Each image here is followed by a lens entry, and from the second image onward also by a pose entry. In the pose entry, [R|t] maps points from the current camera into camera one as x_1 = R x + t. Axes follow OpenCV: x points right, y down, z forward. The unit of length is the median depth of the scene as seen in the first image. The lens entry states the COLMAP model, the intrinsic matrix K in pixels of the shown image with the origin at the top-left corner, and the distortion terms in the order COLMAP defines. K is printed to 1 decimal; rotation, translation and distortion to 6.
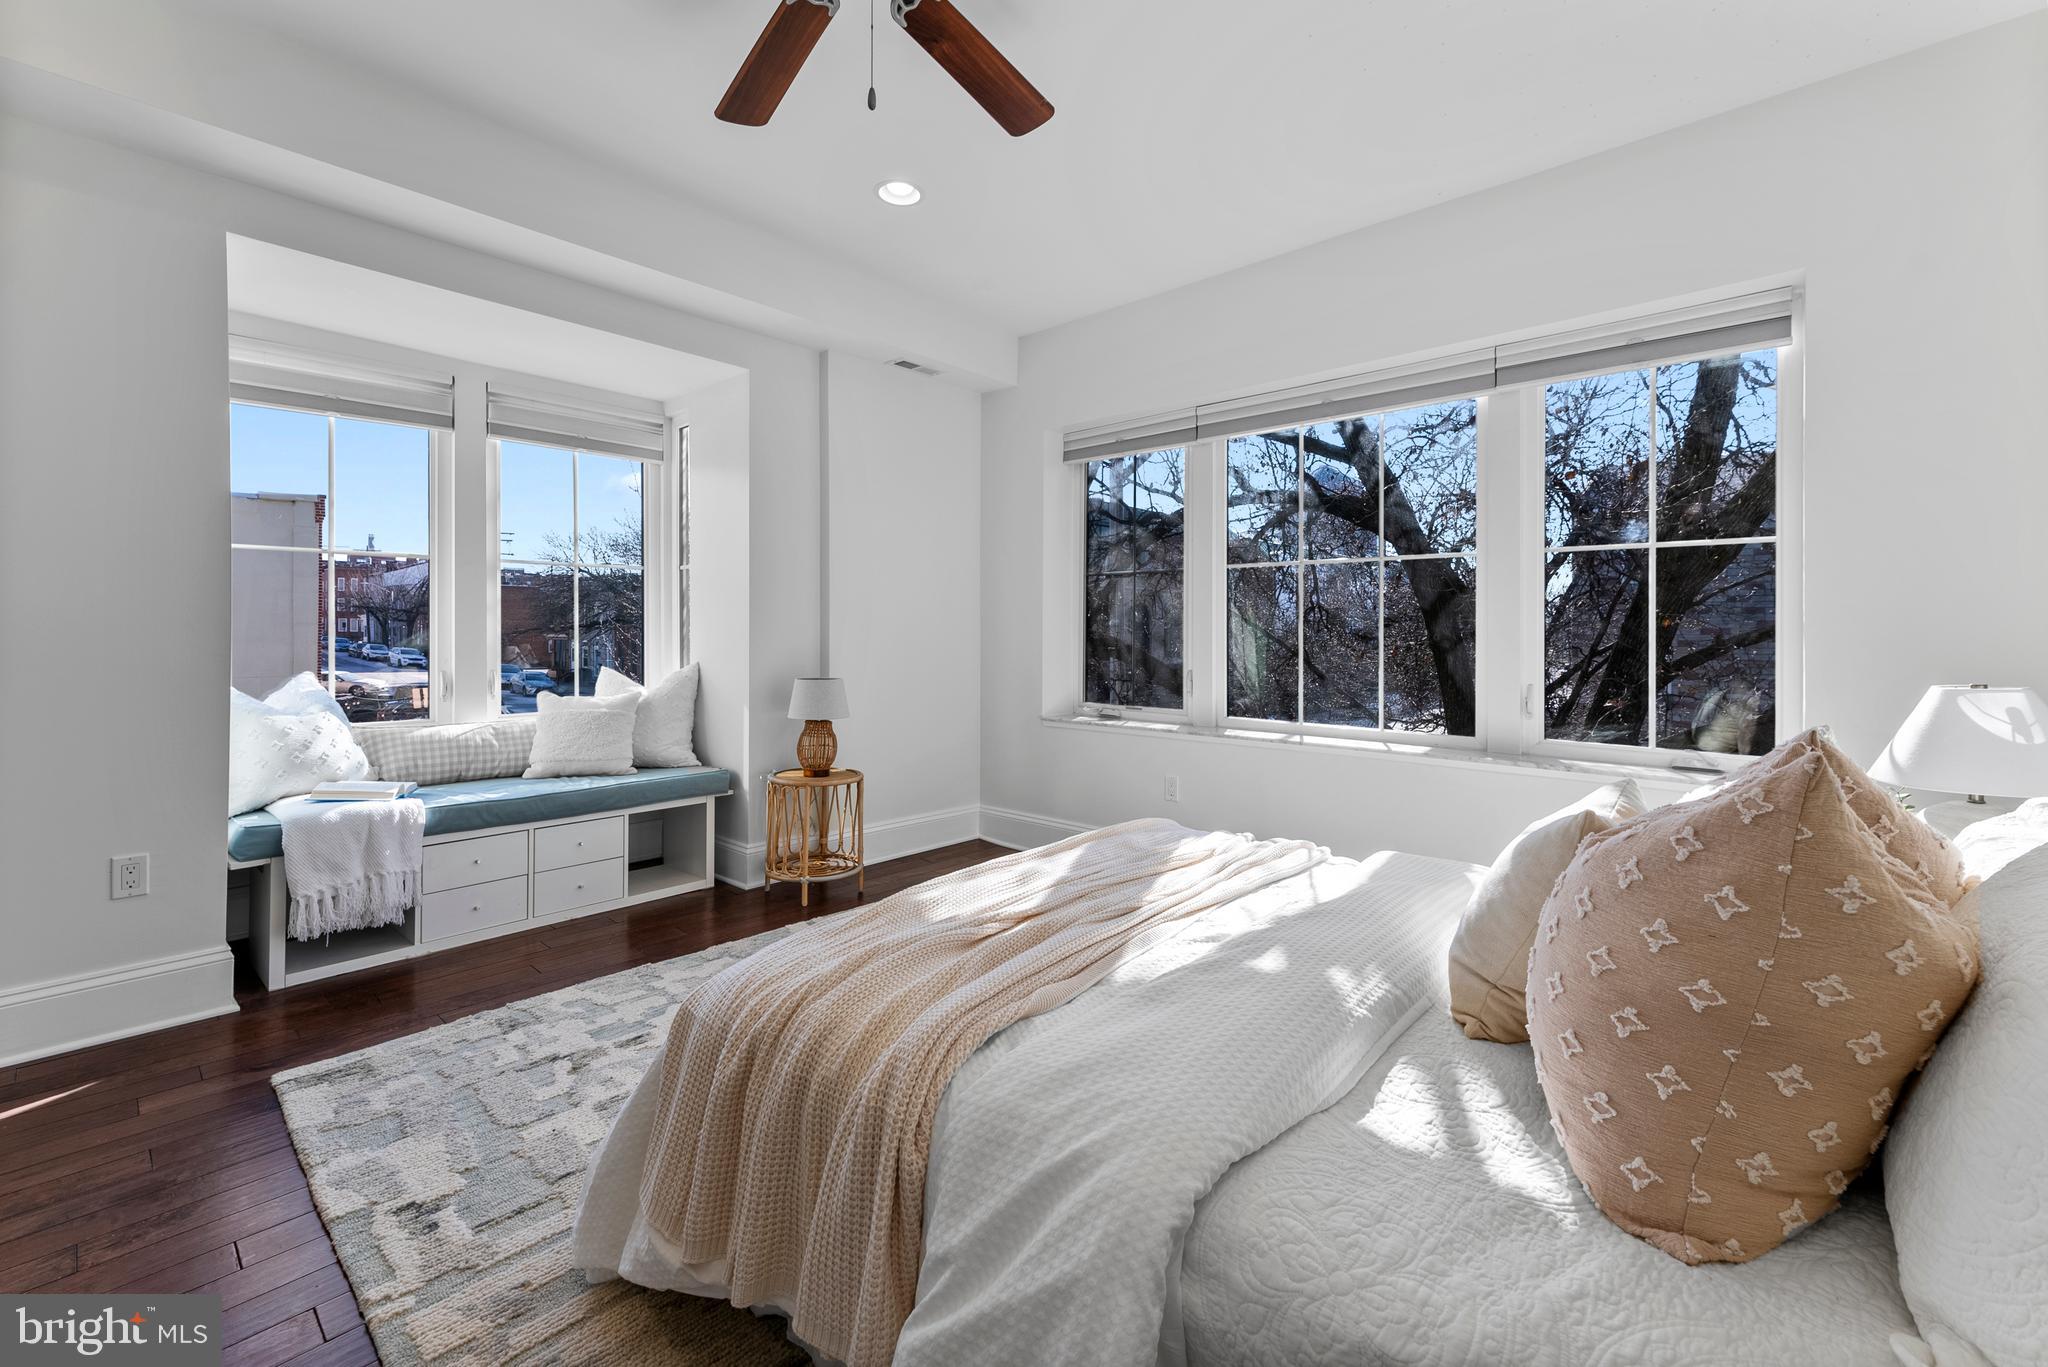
lens RADIAL K [[859.4, 0, 1026.3], [0, 859.4, 642.3], [0, 0, 1]] dist [0.000942, 0.000061]
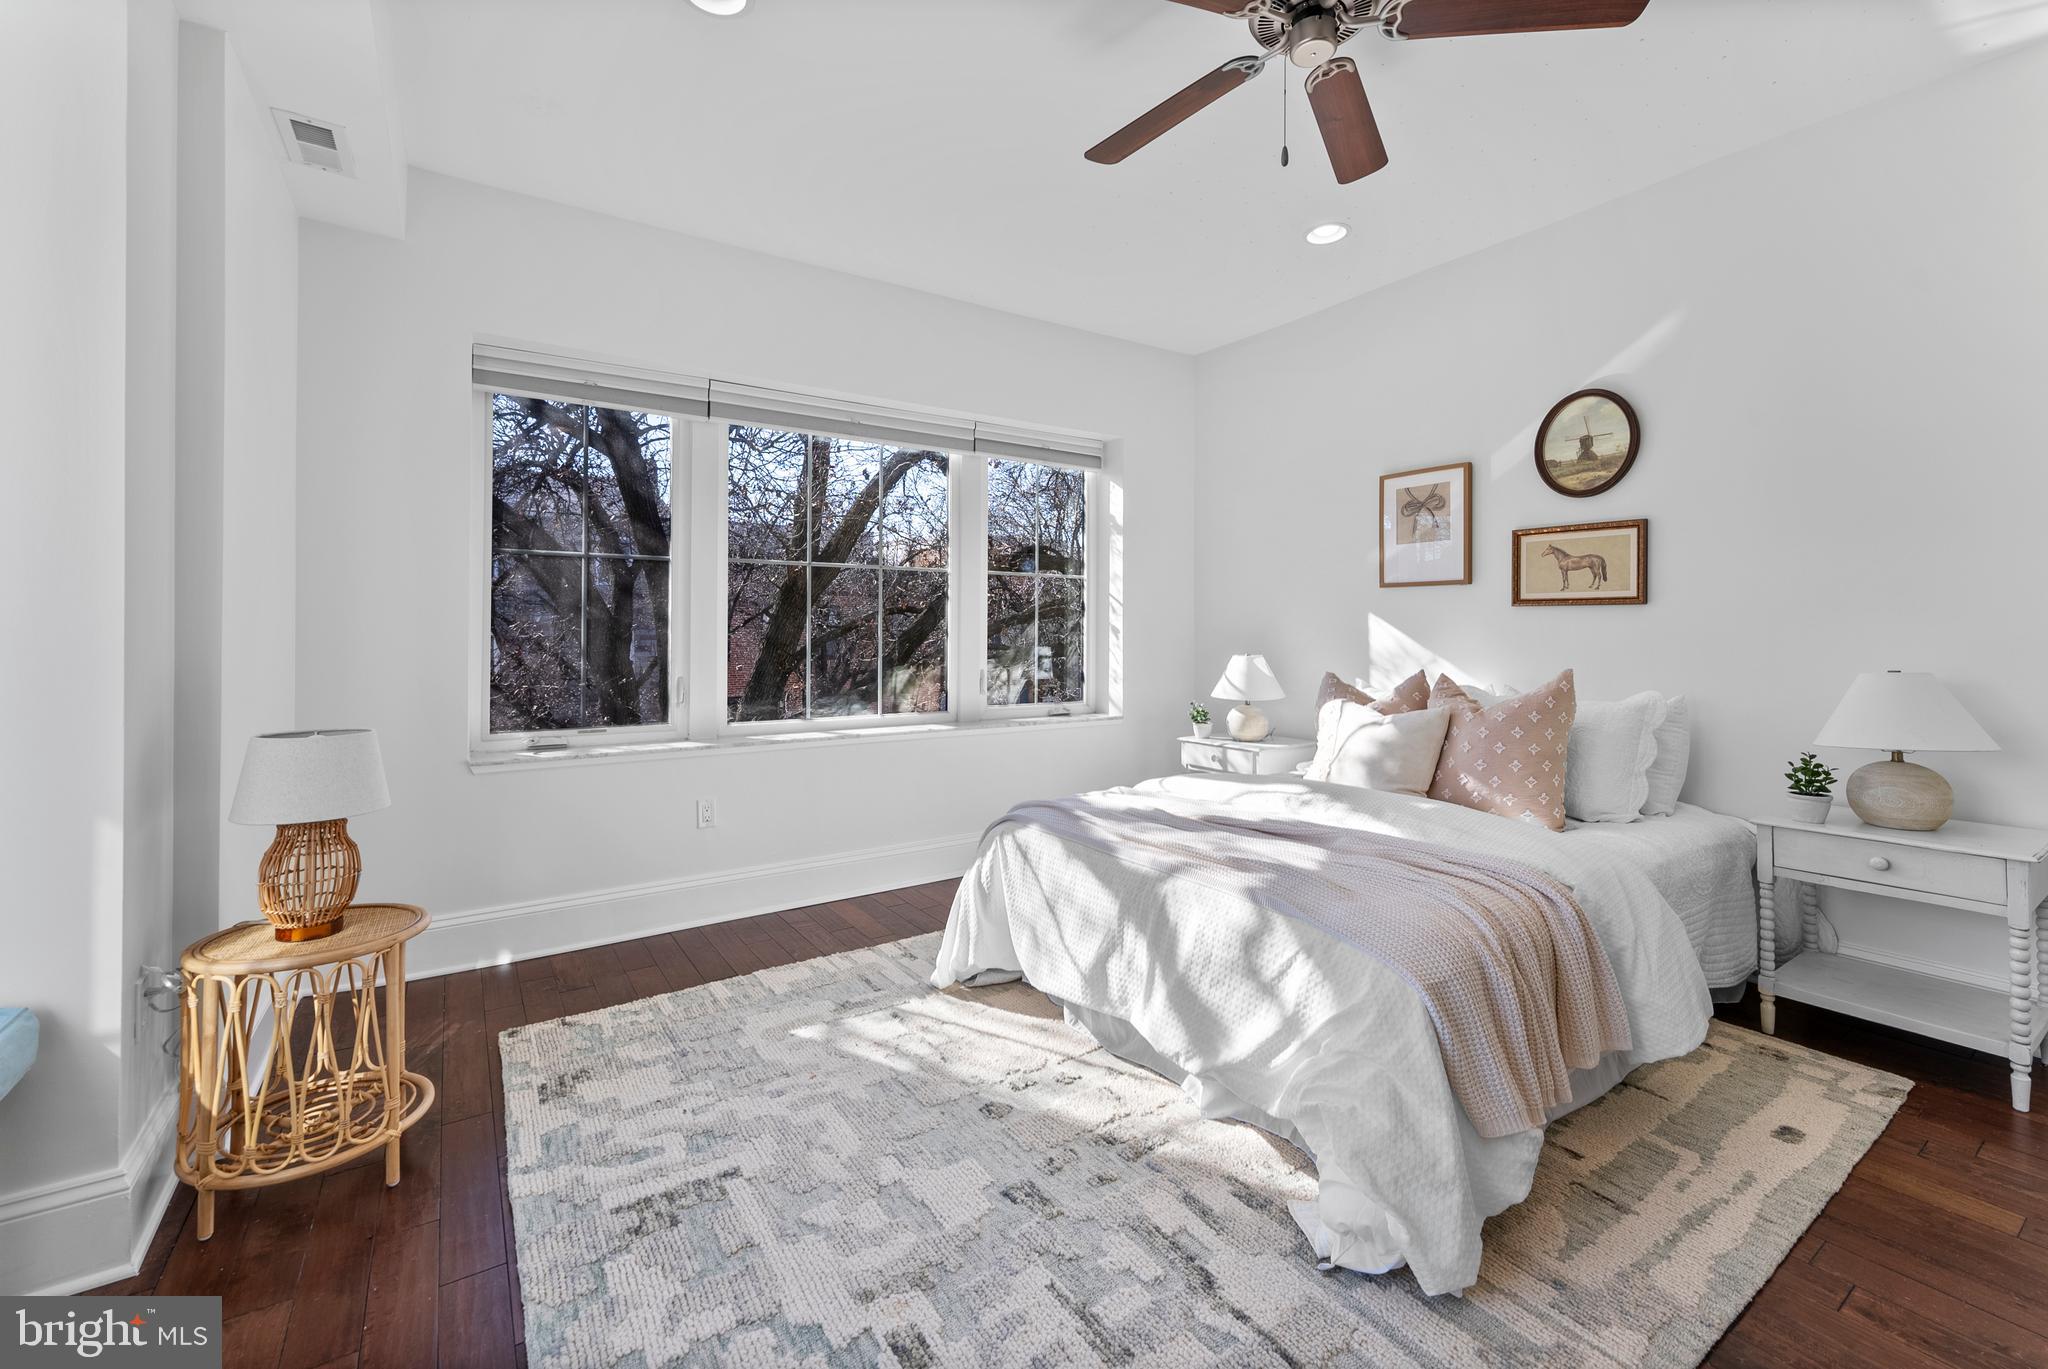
lens RADIAL K [[859.4, 0, 1026.3], [0, 859.4, 643.3], [0, 0, 1]] dist [0.000942, 0.000061]
pose [[0.232110, -0.018807, 0.972508, -0.610244], [0.009122, 0.999811, 0.017157, -0.013445], [-0.972647, 0.004889, 0.232238, 0.486086]]
